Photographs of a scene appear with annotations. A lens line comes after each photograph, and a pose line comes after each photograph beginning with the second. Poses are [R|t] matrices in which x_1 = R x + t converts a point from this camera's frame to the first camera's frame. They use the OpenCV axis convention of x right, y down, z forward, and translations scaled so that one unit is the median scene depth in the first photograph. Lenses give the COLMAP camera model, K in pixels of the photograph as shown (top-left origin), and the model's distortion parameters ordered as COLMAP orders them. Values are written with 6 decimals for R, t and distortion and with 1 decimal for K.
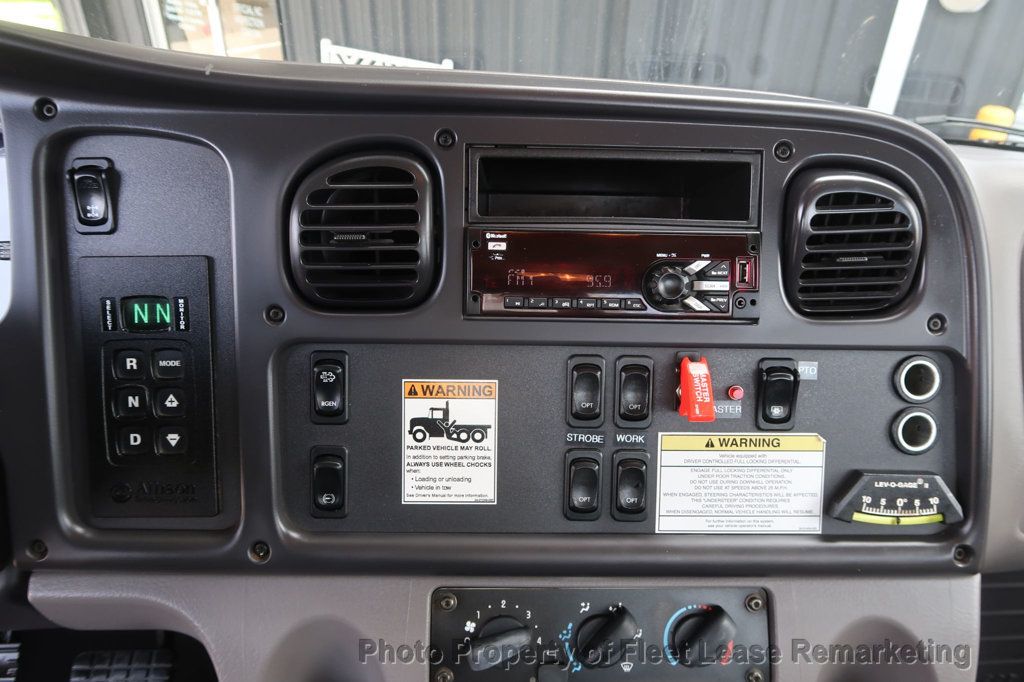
lens RADIAL K [[698.1, 0, 513.9], [0, 698.1, 340.3], [0, 0, 1]] dist [-0.029224, 0.011450]
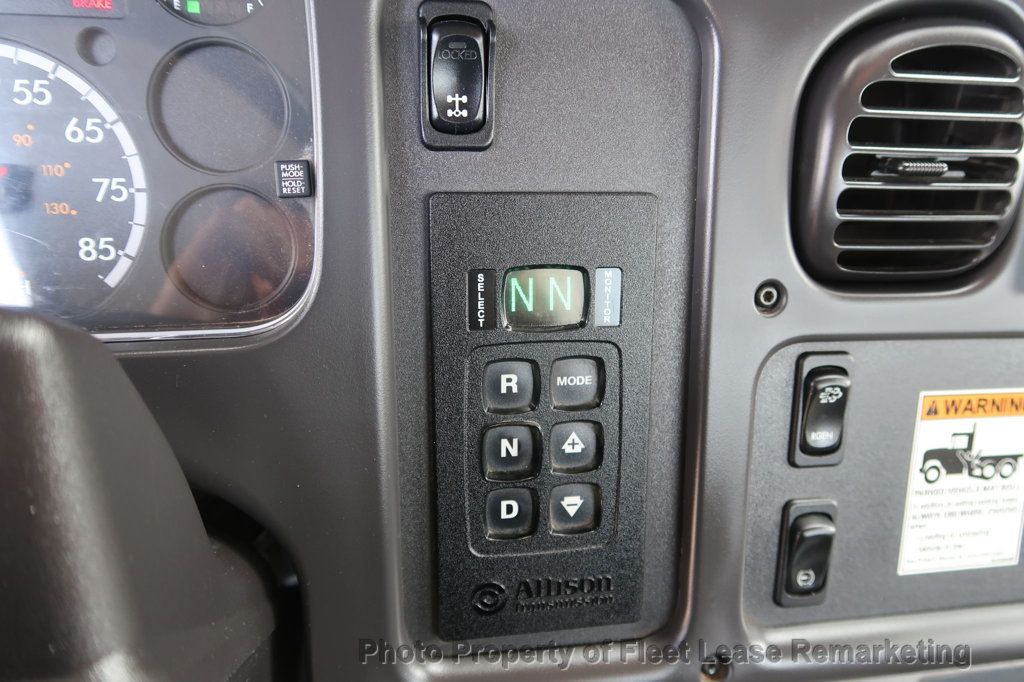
lens RADIAL K [[698.1, 0, 508.8], [0, 698.1, 334.4], [0, 0, 1]] dist [-0.029224, 0.011450]
pose [[0.988461, -0.020248, 0.150119, -0.627817], [0.003250, 0.993633, 0.112618, -0.070001], [-0.151443, -0.110830, 0.982233, 0.433640]]
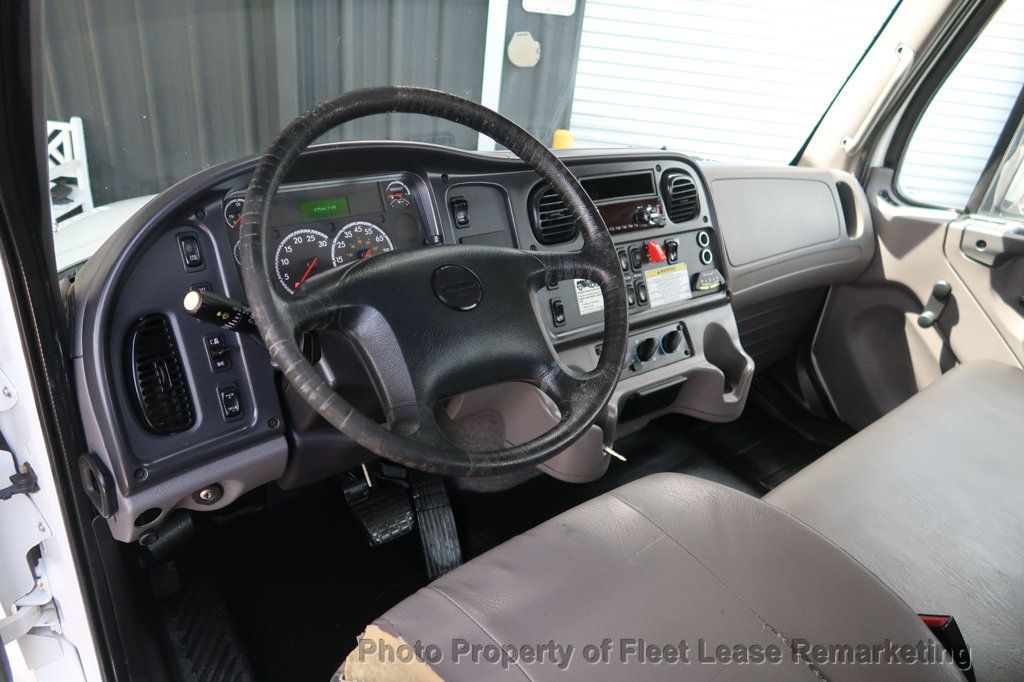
lens RADIAL K [[698.1, 0, 507.0], [0, 698.1, 338.9], [0, 0, 1]] dist [-0.029224, 0.011450]
pose [[0.818865, -0.221636, 0.529470, -1.785314], [0.243500, 0.969461, 0.029225, 0.179583], [-0.519777, 0.104995, 0.847825, -1.049717]]
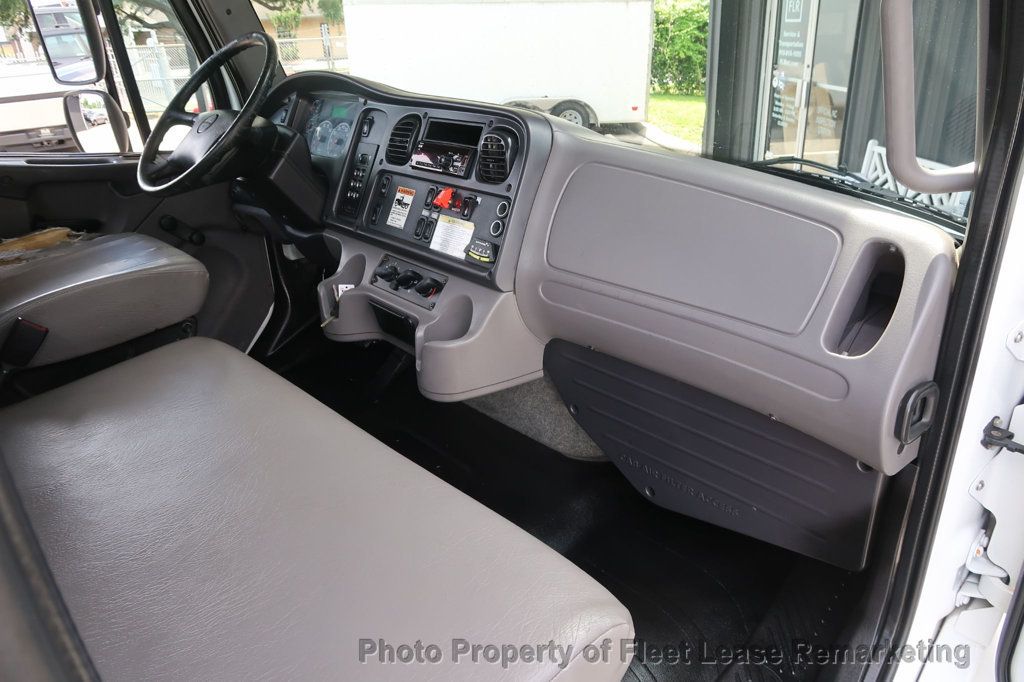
lens RADIAL K [[698.1, 0, 509.6], [0, 698.1, 336.5], [0, 0, 1]] dist [-0.029224, 0.011450]
pose [[0.645275, 0.265375, -0.716377, 2.639529], [-0.362202, 0.931907, 0.018963, 0.451695], [0.672629, 0.247237, 0.697456, -0.722336]]
